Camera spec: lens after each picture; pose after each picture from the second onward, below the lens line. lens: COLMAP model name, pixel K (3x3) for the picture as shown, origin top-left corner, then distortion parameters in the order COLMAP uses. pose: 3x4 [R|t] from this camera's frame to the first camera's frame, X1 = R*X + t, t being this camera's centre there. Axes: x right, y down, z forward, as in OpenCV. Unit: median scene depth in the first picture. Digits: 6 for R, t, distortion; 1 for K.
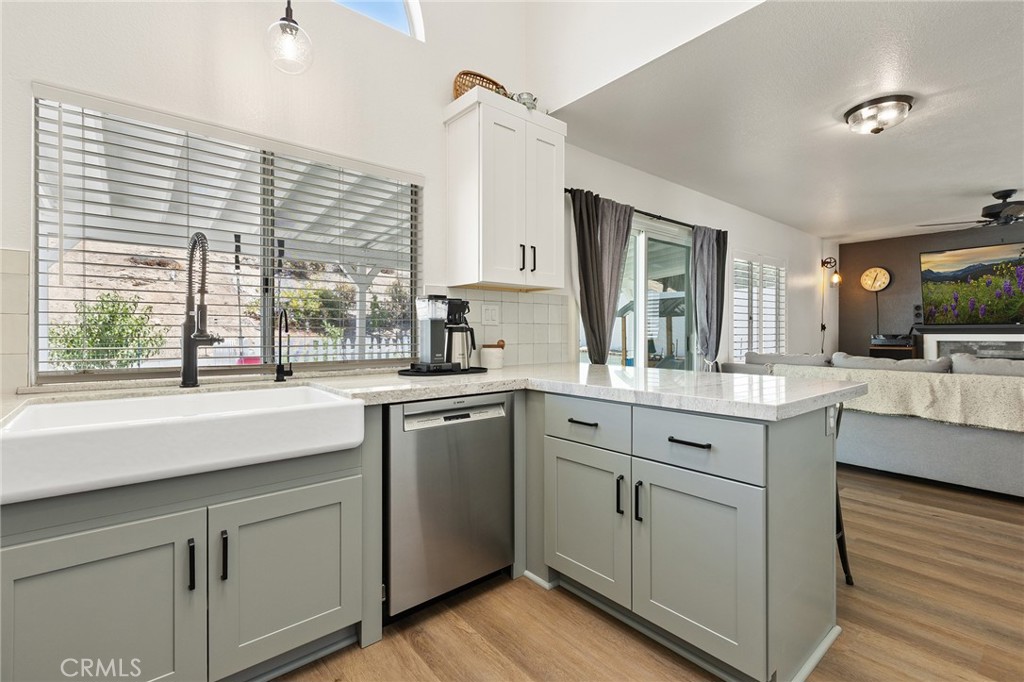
lens RADIAL K [[459.6, 0, 509.7], [0, 459.6, 337.8], [0, 0, 1]] dist [-0.000396, -0.000678]
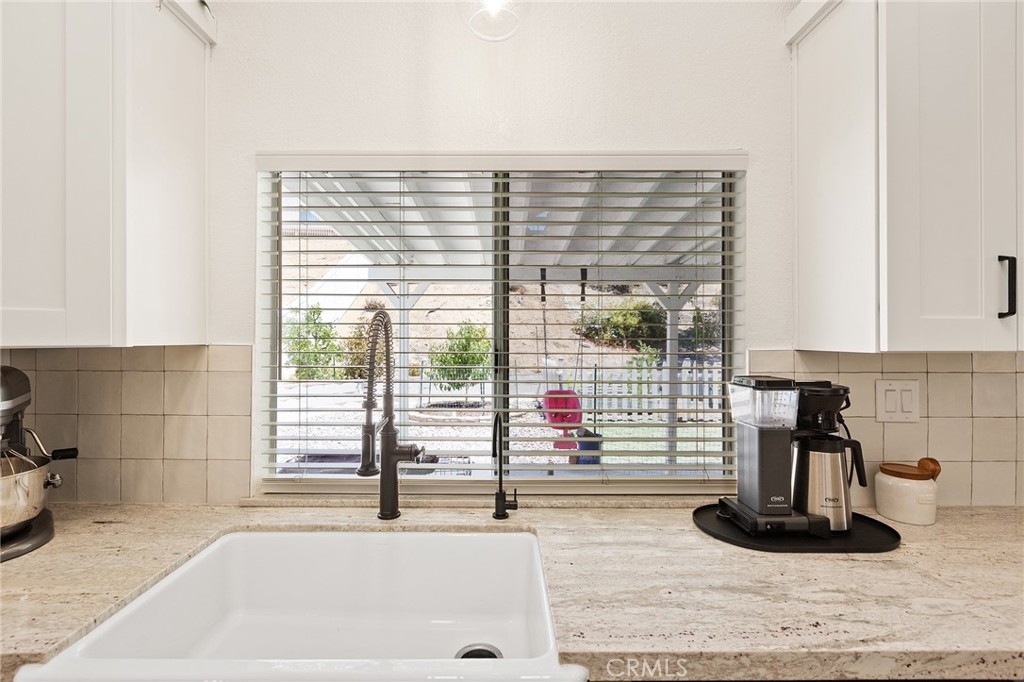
lens RADIAL K [[459.6, 0, 509.7], [0, 459.6, 337.8], [0, 0, 1]] dist [-0.000396, -0.000678]
pose [[0.774781, -0.004038, -0.632216, -0.057572], [-0.002773, 0.999948, -0.009785, -0.120649], [0.632223, 0.009334, 0.774730, 0.386257]]
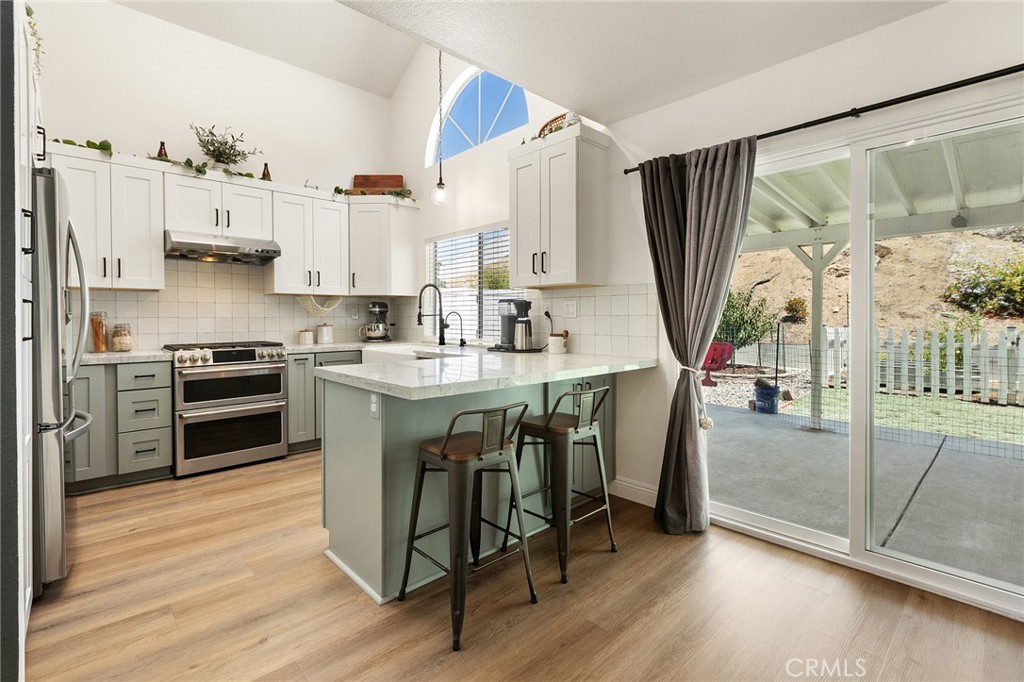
lens RADIAL K [[475.4, 0, 511.9], [0, 475.4, 322.5], [0, 0, 1]] dist [0.000221, -0.000076]
pose [[0.053160, 0.006271, -0.998566, 1.273792], [-0.008862, 0.999944, 0.005807, -0.022670], [0.998547, 0.008541, 0.053213, 0.848618]]
